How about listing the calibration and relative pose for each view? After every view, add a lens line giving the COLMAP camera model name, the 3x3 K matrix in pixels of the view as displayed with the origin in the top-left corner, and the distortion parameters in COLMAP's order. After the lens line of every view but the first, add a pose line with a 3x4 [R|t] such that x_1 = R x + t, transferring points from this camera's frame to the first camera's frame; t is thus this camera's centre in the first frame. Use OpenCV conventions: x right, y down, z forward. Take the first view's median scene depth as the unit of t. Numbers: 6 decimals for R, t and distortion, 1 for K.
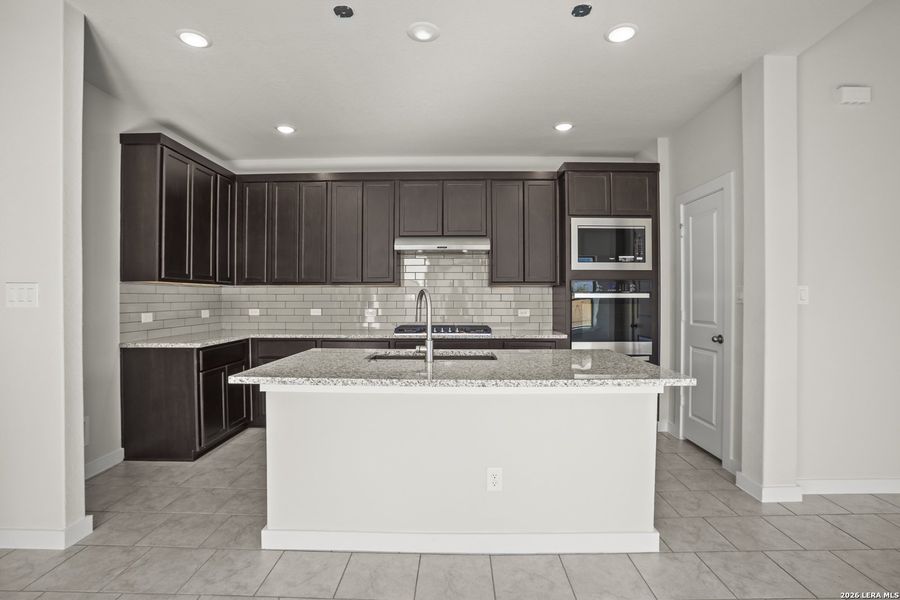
lens RADIAL K [[432.8, 0, 450.0], [0, 432.8, 300.0], [0, 0, 1]] dist [-0.081832, 0.031795]
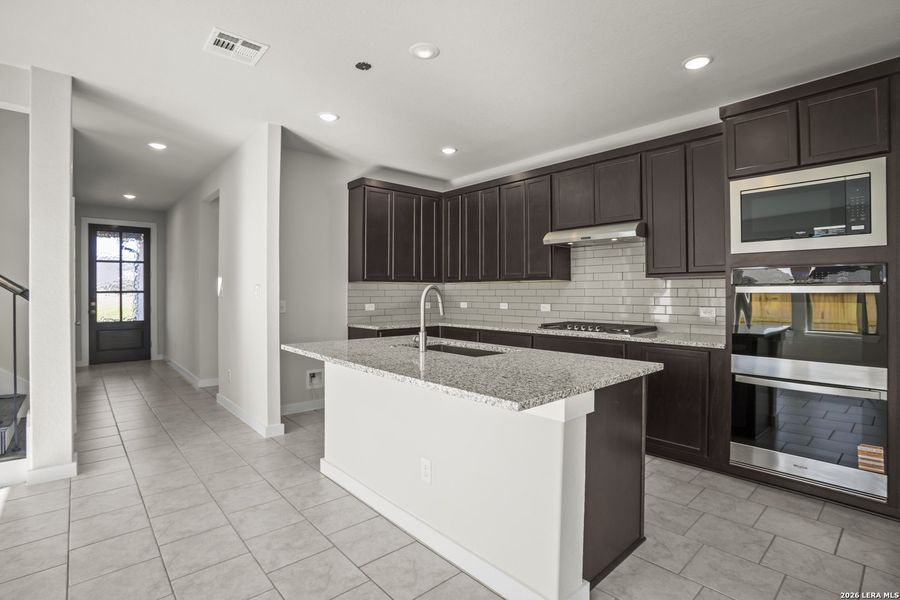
lens RADIAL K [[432.8, 0, 450.0], [0, 432.8, 300.0], [0, 0, 1]] dist [-0.081832, 0.031795]
pose [[0.684468, 0.010999, -0.728960, 0.663025], [-0.002572, 0.999916, 0.012672, -0.001219], [0.729038, -0.006798, 0.684439, 0.250435]]
